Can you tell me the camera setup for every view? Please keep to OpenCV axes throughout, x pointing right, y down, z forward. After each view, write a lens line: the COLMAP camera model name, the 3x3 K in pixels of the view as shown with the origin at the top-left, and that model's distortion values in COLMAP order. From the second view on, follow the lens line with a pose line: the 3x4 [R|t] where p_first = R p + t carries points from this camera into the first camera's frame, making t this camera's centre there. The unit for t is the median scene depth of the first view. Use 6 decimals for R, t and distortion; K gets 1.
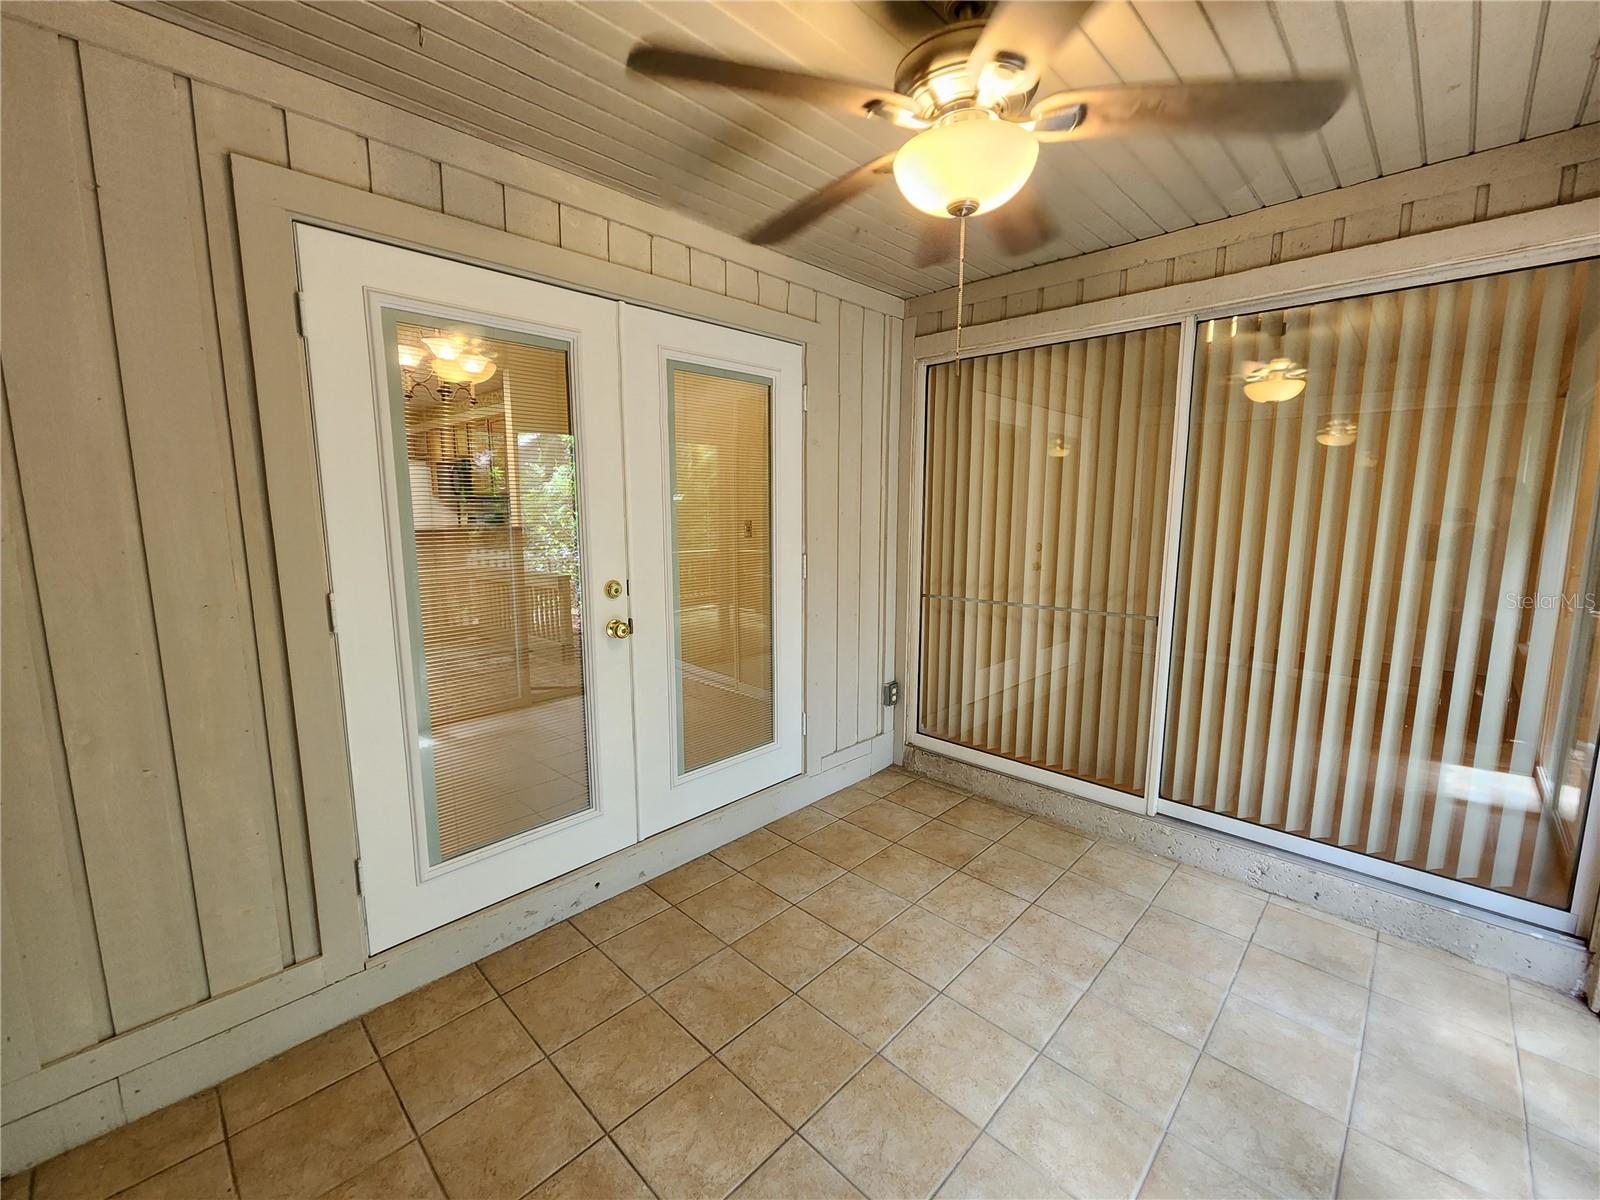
lens RADIAL K [[659.0, 0, 812.4], [0, 659.0, 597.8], [0, 0, 1]] dist [0.001832, -0.000179]
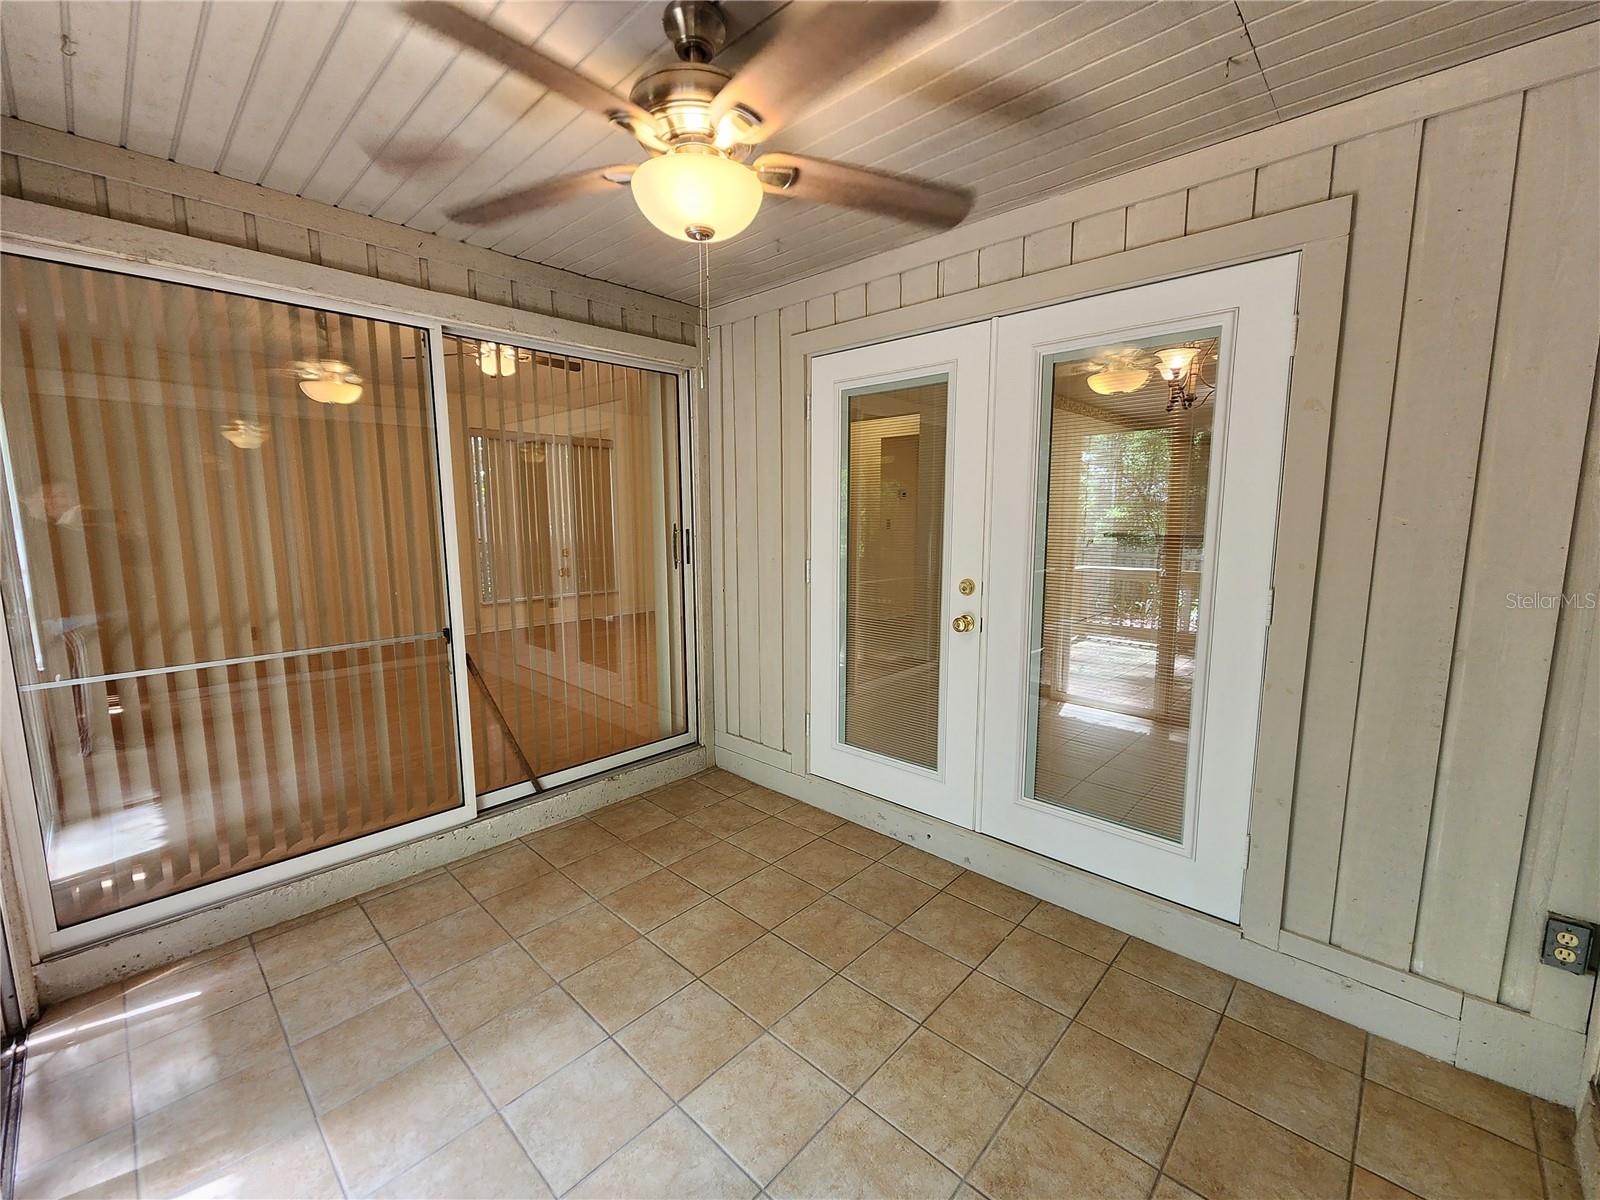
lens RADIAL K [[660.0, 0, 801.8], [0, 660.0, 603.3], [0, 0, 1]] dist [-0.001081, -0.000703]
pose [[0.012267, 0.130739, -0.991341, 0.921032], [-0.146762, 0.980914, 0.127548, -0.100252], [0.989096, 0.143927, 0.031221, 0.814052]]
